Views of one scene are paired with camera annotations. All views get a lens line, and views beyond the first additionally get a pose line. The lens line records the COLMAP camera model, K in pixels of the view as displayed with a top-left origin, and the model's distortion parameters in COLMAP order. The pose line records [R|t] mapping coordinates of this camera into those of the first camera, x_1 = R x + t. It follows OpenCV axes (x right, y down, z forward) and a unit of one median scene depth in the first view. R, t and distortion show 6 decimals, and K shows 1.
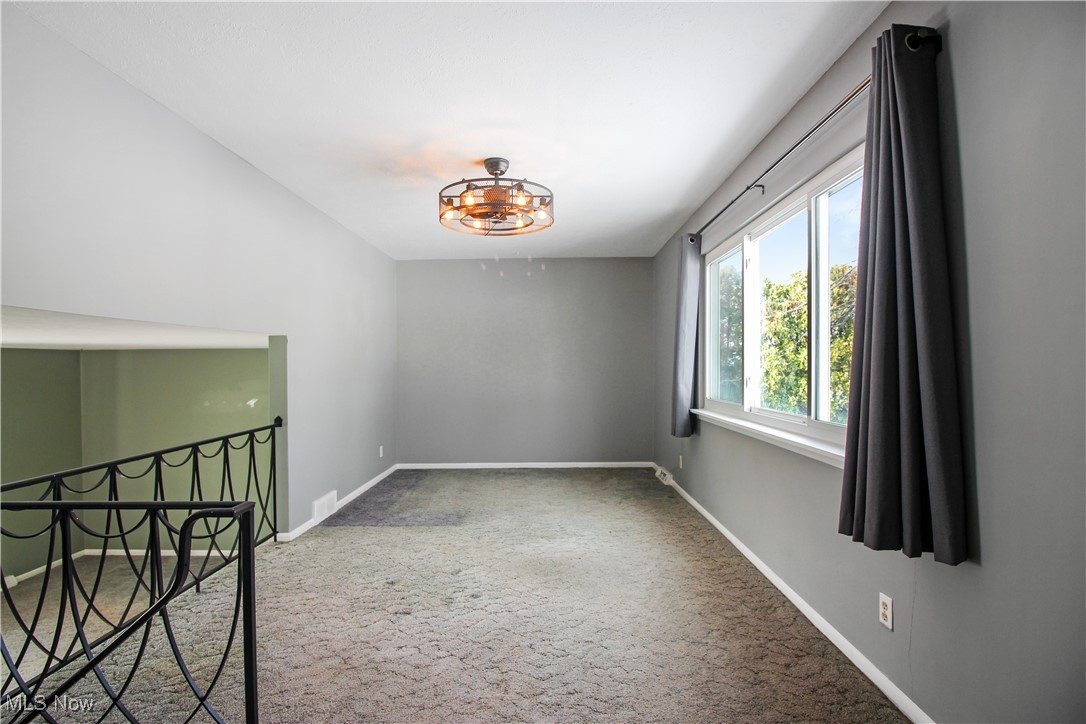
lens RADIAL K [[536.3, 0, 563.8], [0, 536.3, 386.6], [0, 0, 1]] dist [-0.003743, 0.001863]
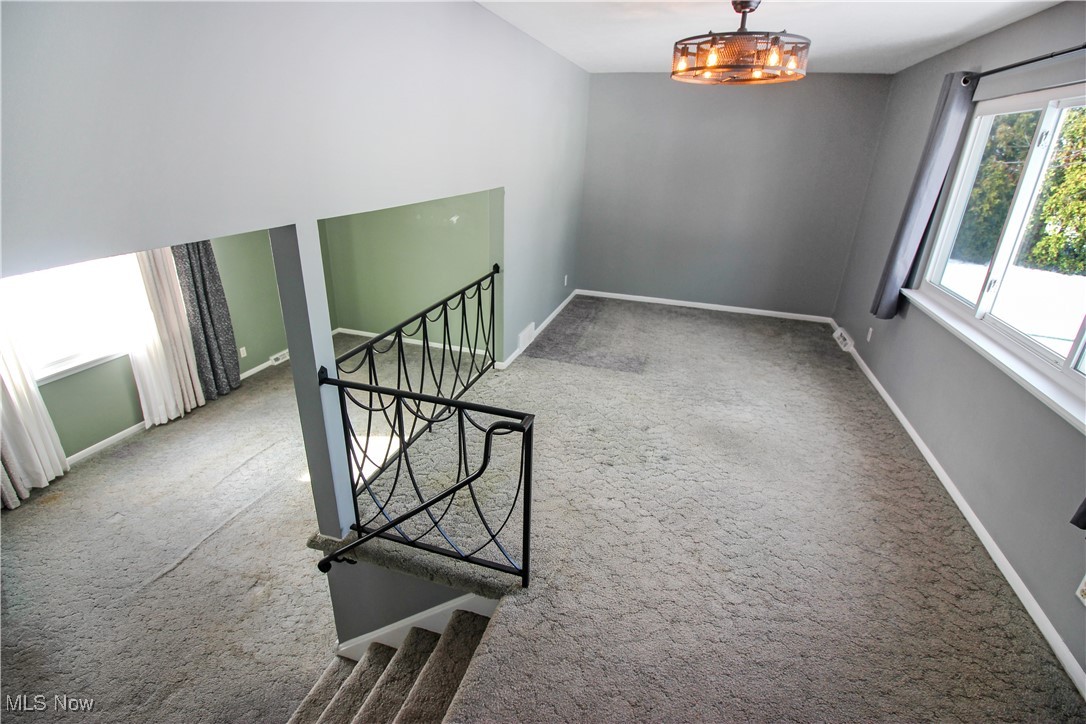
lens RADIAL K [[509.7, 0, 549.0], [0, 509.7, 376.9], [0, 0, 1]] dist [-0.017192, -0.005593]
pose [[0.953524, 0.159353, -0.255733, -0.129356], [-0.050237, 0.920909, 0.386527, -0.167001], [0.297101, -0.355715, 0.886114, -0.002464]]
